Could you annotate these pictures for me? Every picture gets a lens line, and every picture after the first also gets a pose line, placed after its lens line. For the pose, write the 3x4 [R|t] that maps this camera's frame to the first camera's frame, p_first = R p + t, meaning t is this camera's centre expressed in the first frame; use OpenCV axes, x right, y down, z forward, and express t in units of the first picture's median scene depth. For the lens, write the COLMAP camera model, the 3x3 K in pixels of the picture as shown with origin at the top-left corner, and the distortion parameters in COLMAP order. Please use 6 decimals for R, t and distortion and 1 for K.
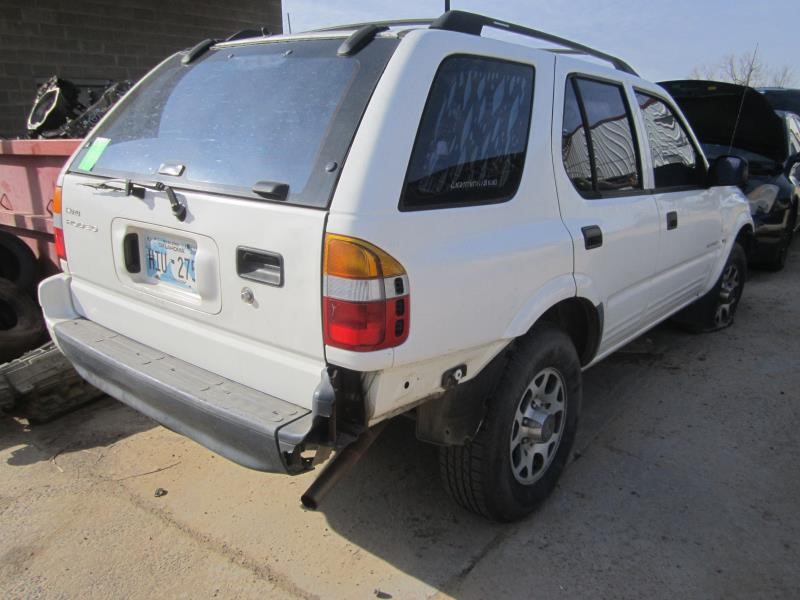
lens RADIAL K [[659.7, 0, 399.5], [0, 659.7, 296.8], [0, 0, 1]] dist [-0.046904, 0.015428]
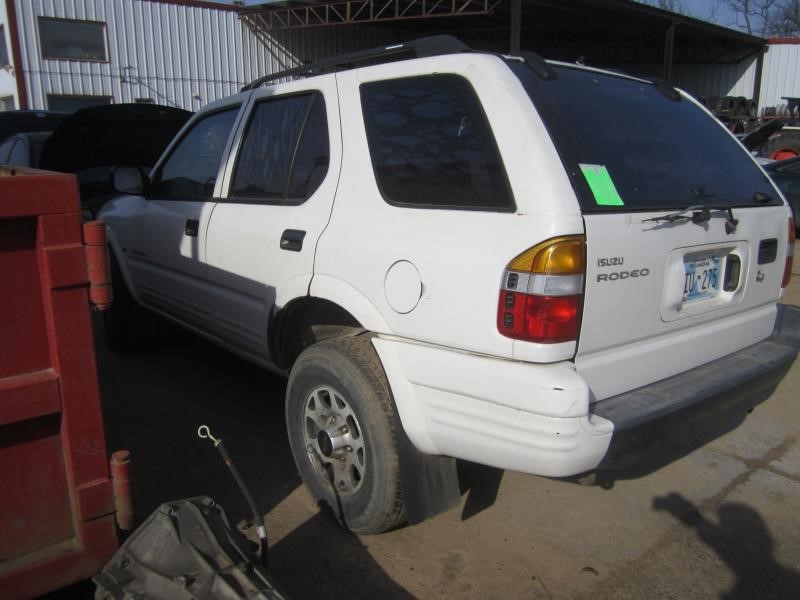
lens RADIAL K [[659.7, 0, 407.4], [0, 659.7, 302.4], [0, 0, 1]] dist [-0.046904, 0.015428]
pose [[0.212979, -0.209500, 0.954332, -1.482826], [0.256372, 0.954501, 0.152323, -0.301134], [-0.942822, 0.212222, 0.256999, 1.185102]]
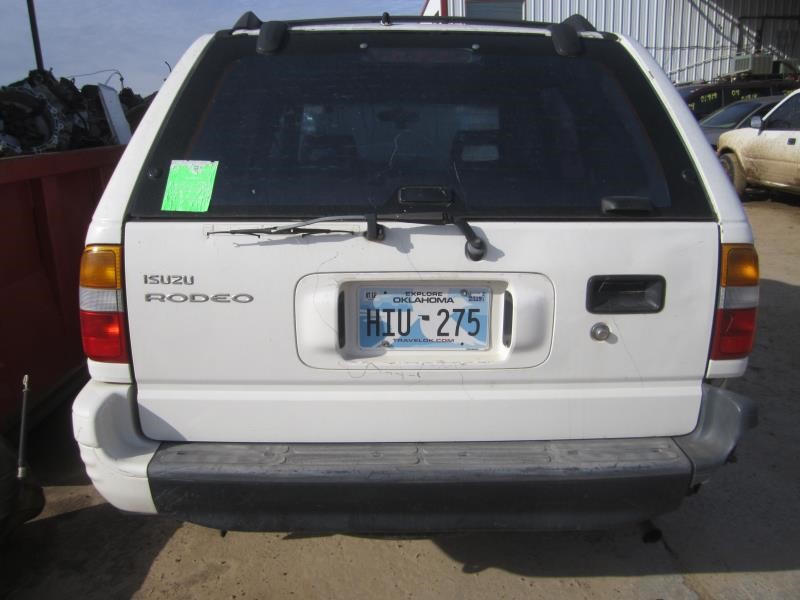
lens RADIAL K [[659.7, 0, 399.1], [0, 659.7, 301.7], [0, 0, 1]] dist [-0.046904, 0.015428]
pose [[0.765378, -0.174586, 0.619448, -0.837252], [0.185655, 0.981479, 0.047229, -0.113426], [-0.616221, 0.078855, 0.783616, 0.421945]]
